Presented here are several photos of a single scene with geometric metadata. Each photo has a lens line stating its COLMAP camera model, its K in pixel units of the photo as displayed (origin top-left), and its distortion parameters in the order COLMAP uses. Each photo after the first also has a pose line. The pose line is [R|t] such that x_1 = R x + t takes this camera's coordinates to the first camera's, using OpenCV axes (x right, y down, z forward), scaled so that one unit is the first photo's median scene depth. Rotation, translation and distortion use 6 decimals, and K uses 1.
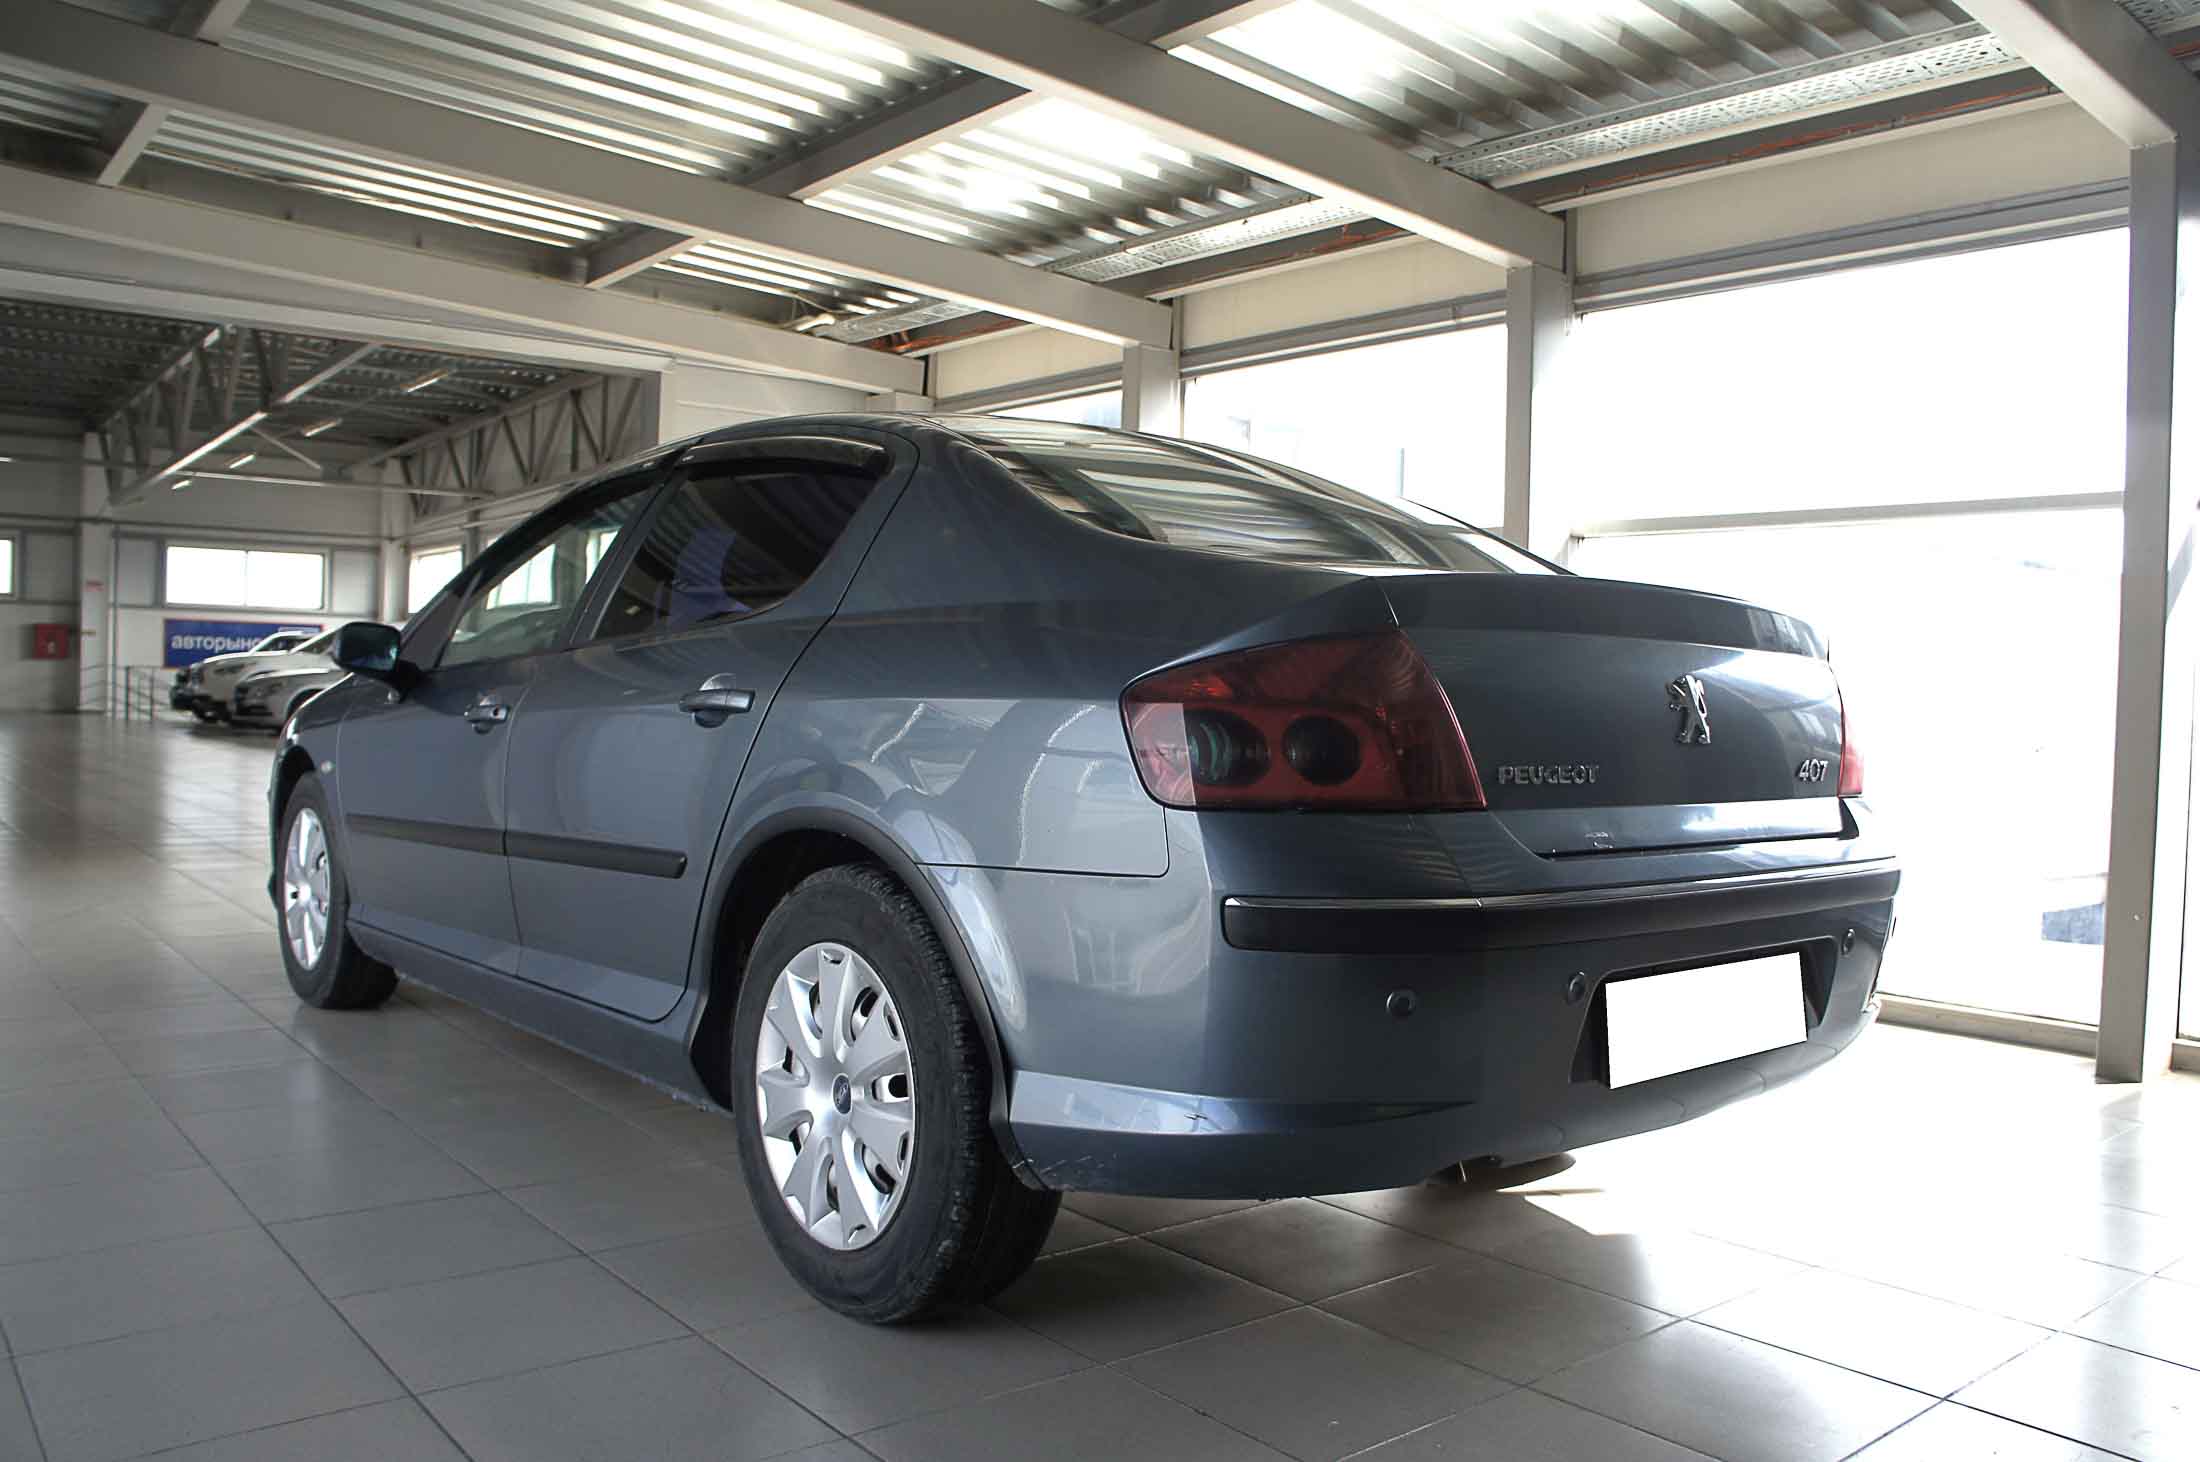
lens RADIAL K [[1724.8, 0, 1100.0], [0, 1724.8, 731.0], [0, 0, 1]] dist [-0.082837, 0.000692]
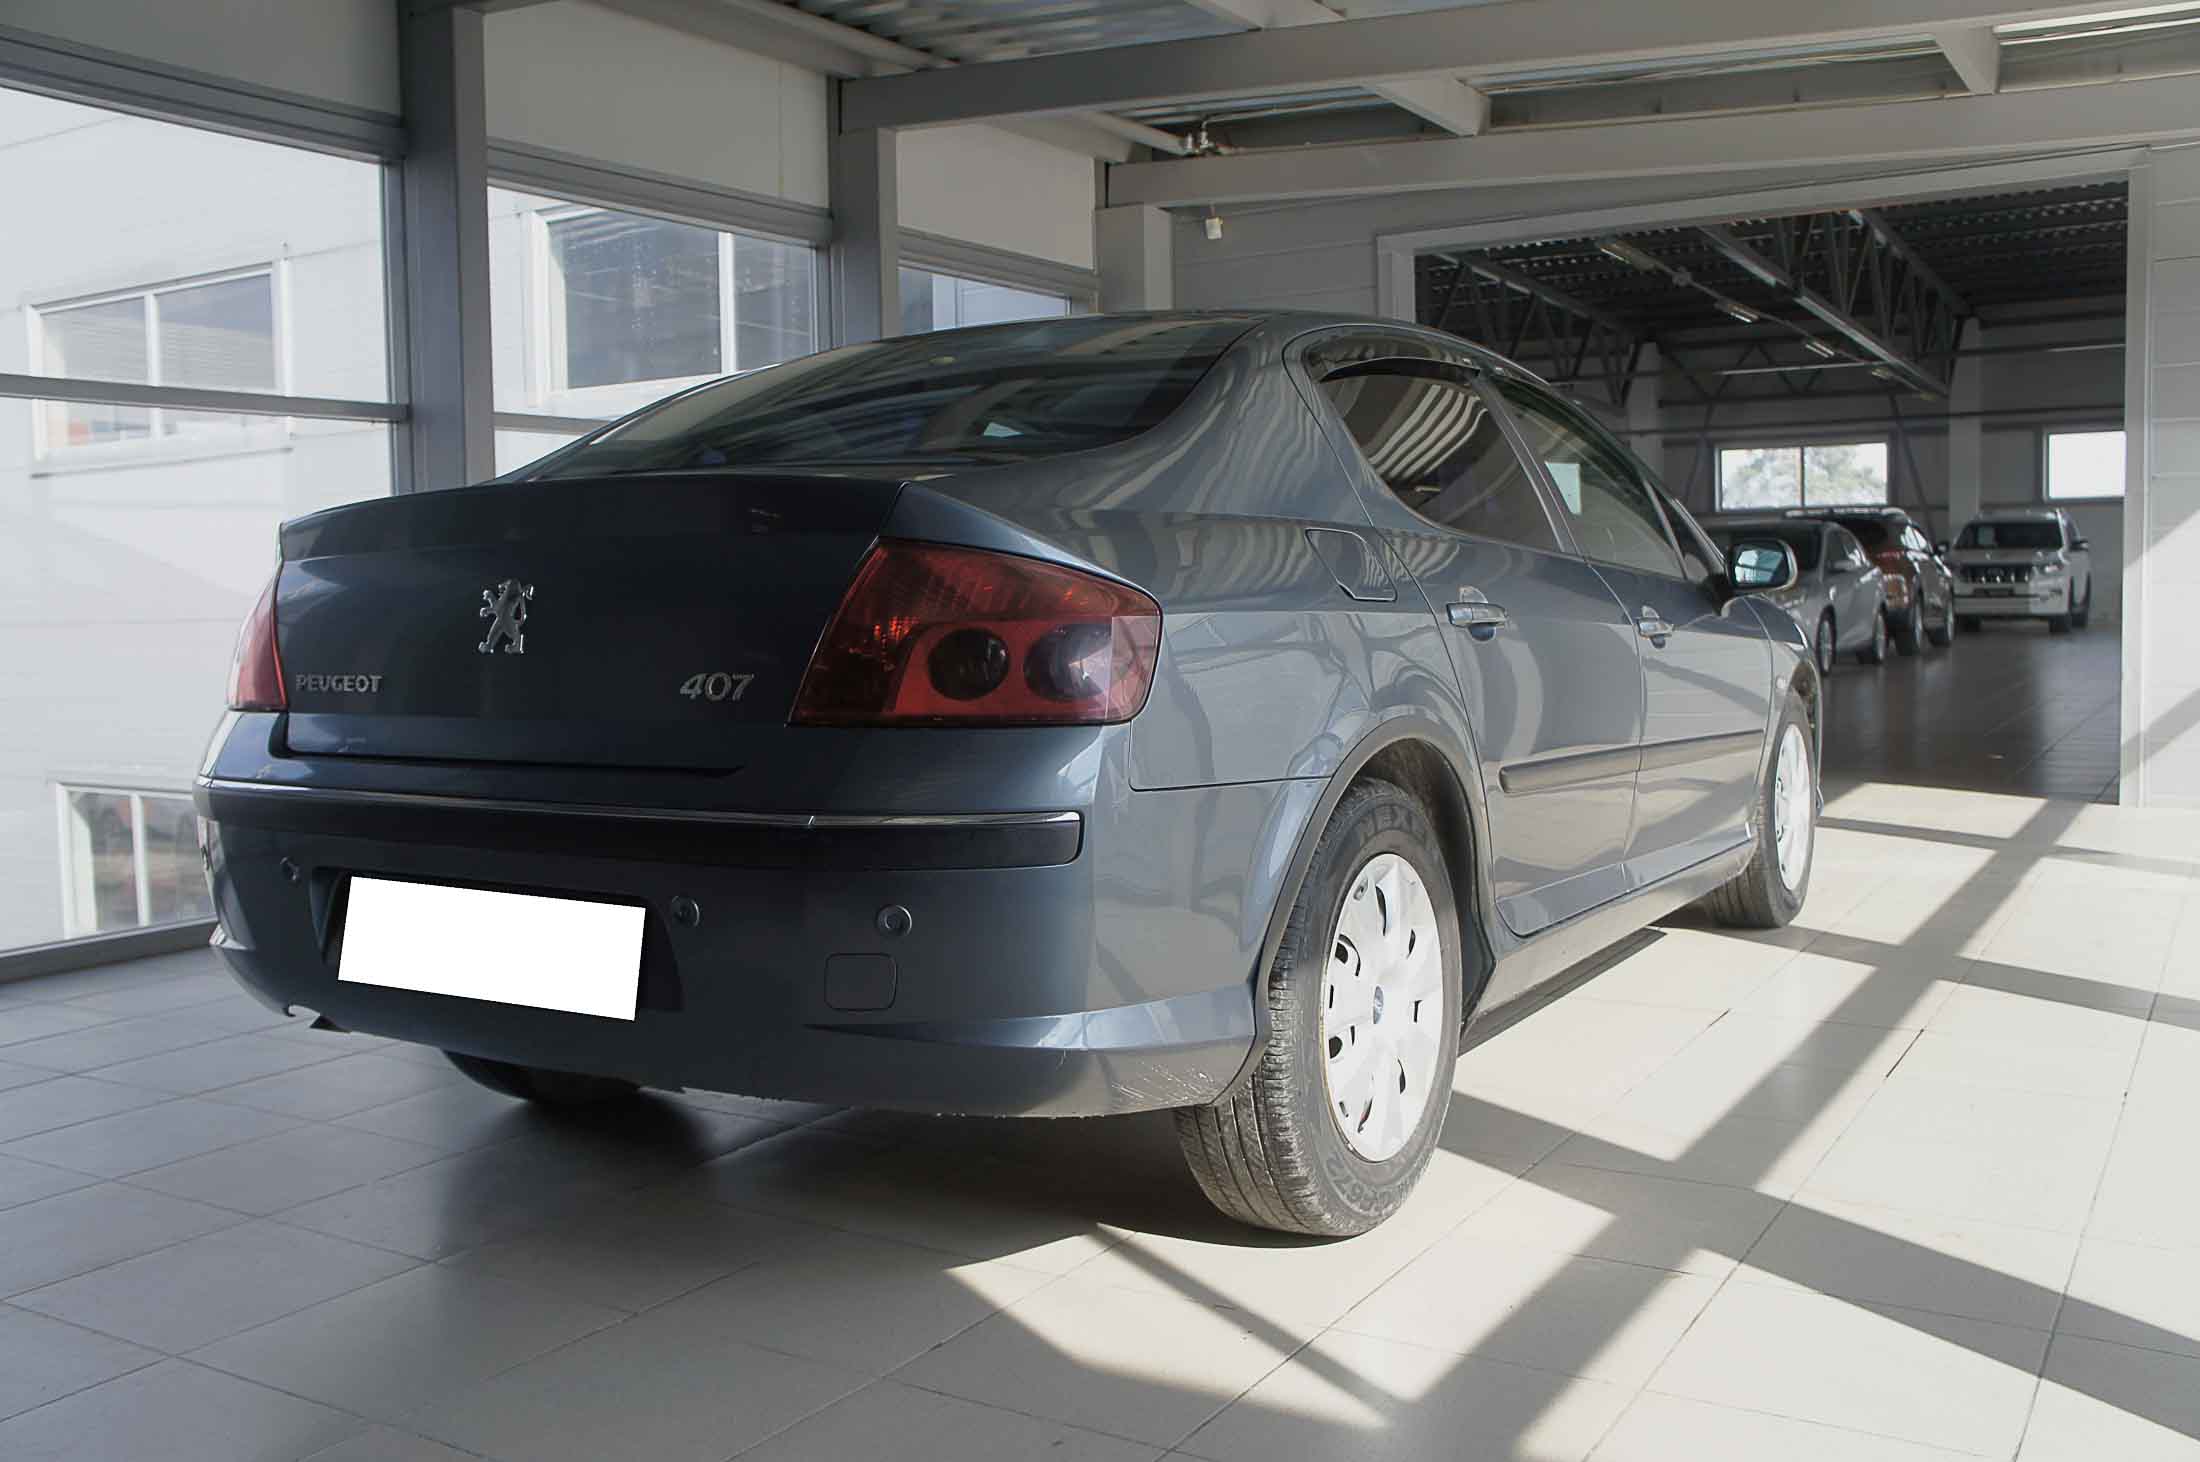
lens RADIAL K [[1950.9, 0, 1100.0], [0, 1950.9, 731.0], [0, 0, 1]] dist [-0.057516, -0.013137]
pose [[0.330134, 0.043538, -0.942930, 0.420720], [0.002611, 0.998890, 0.047036, 0.000161], [0.943931, -0.017990, 0.329653, 0.278184]]
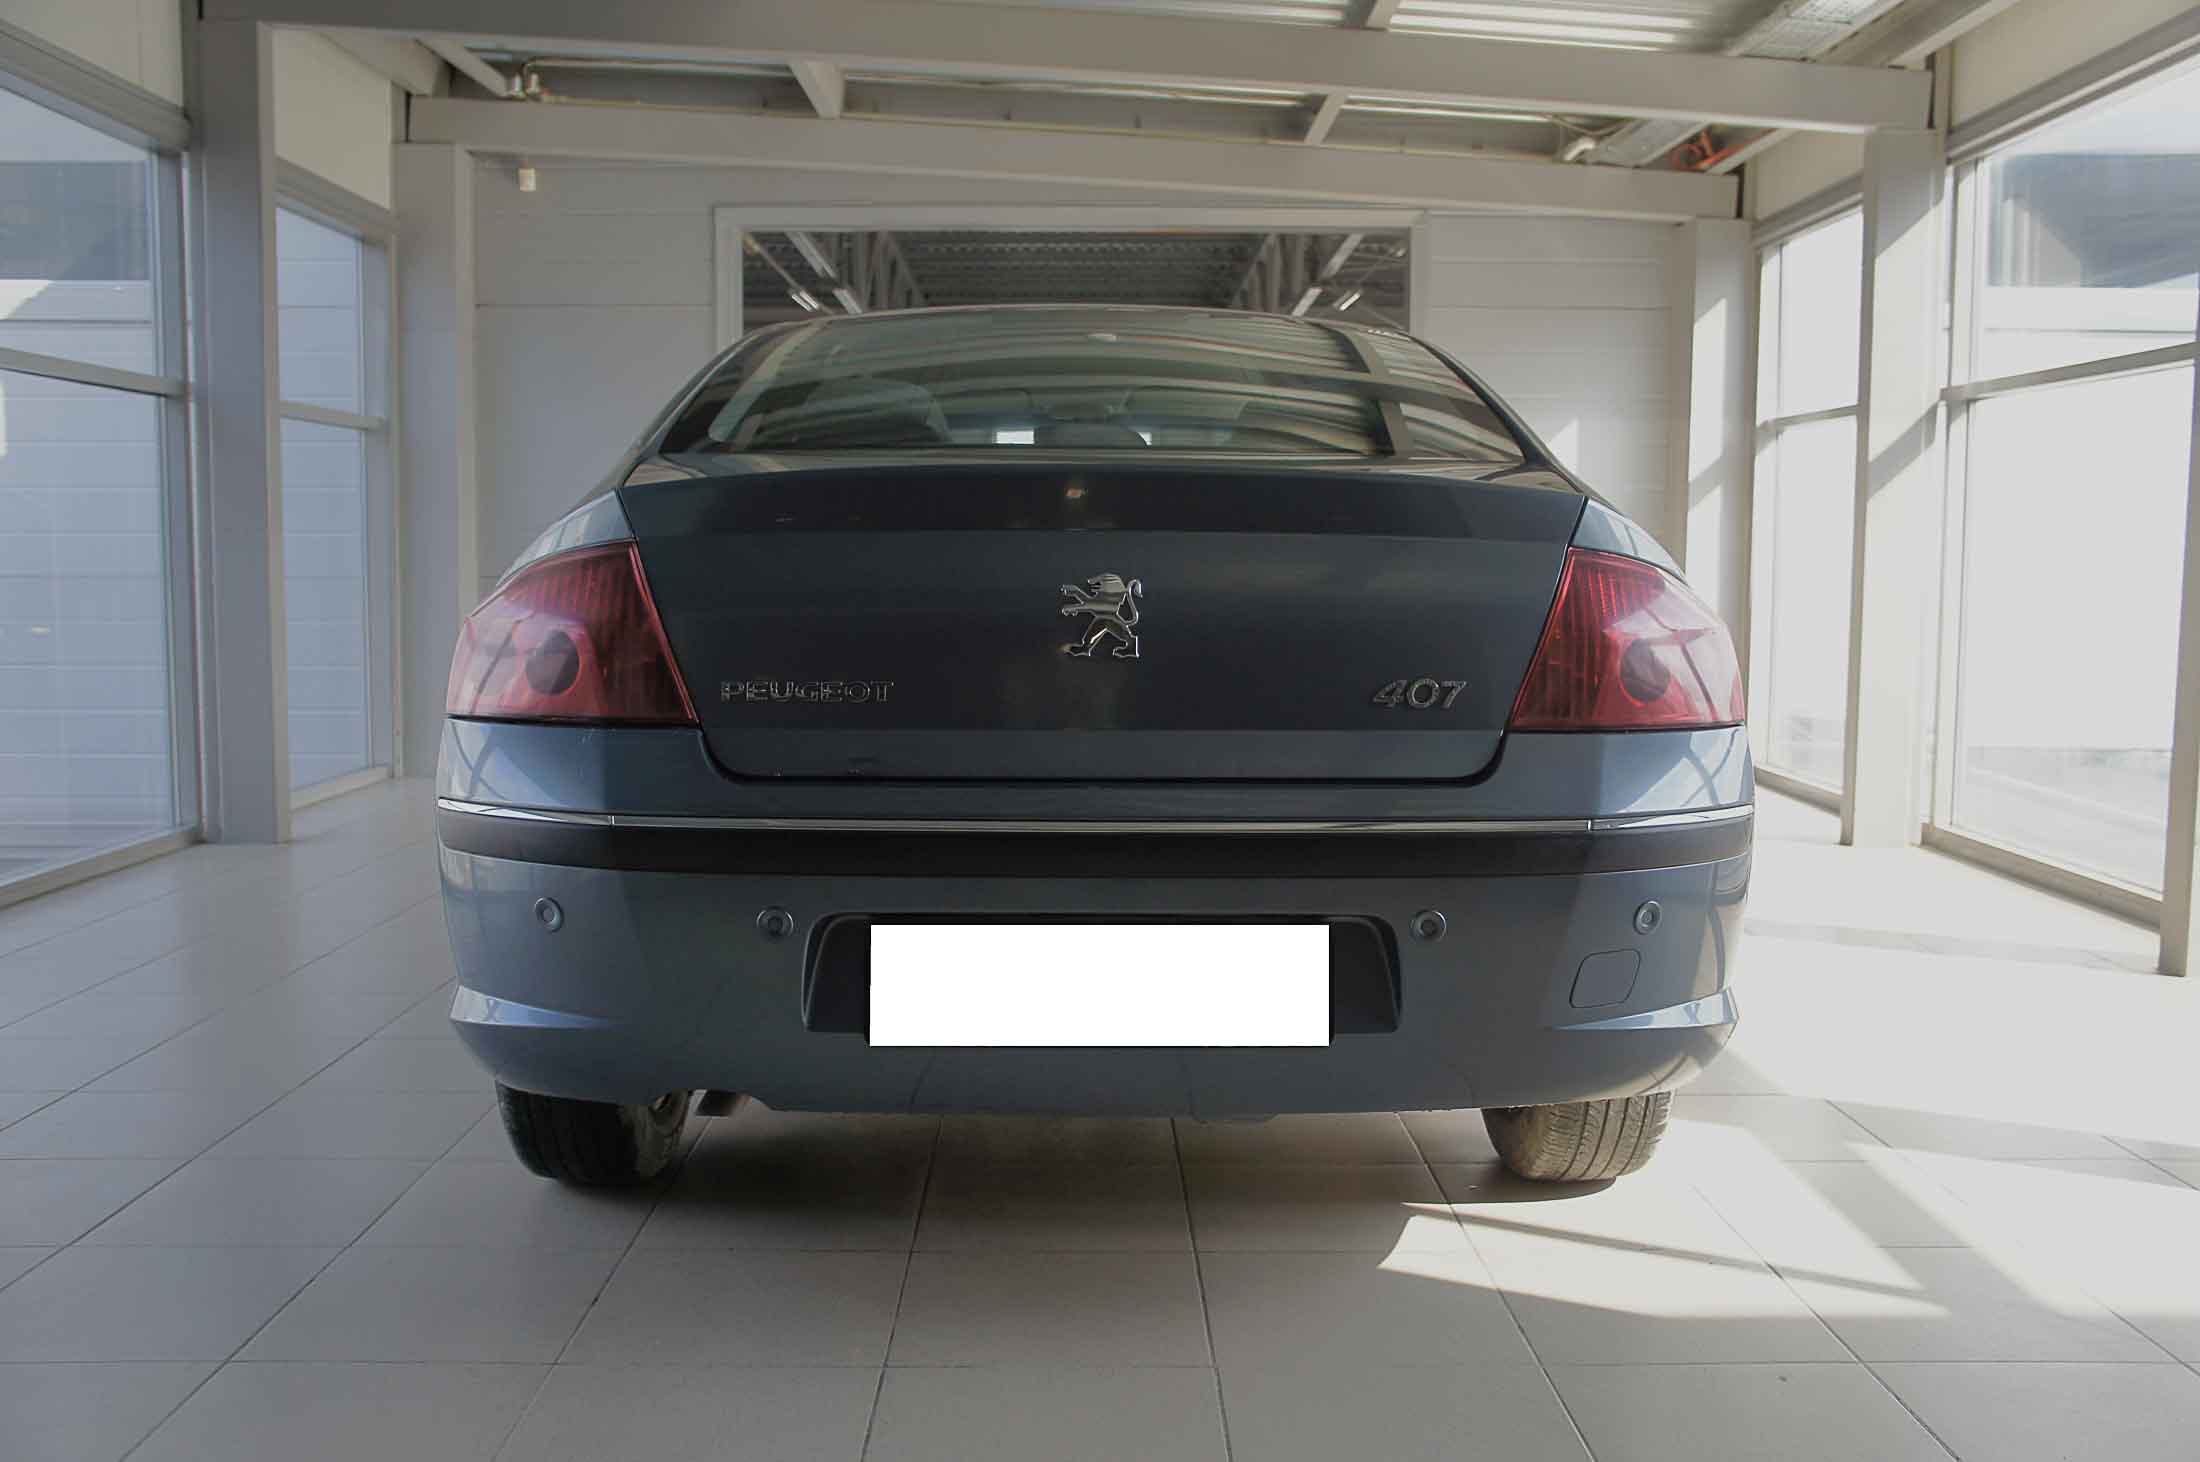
lens RADIAL K [[1990.9, 0, 1100.0], [0, 1990.9, 731.0], [0, 0, 1]] dist [-0.147916, 0.312601]
pose [[0.782396, 0.038233, -0.621607, 0.274042], [-0.002518, 0.998300, 0.058232, -0.004081], [0.622776, -0.043995, 0.781162, 0.071852]]
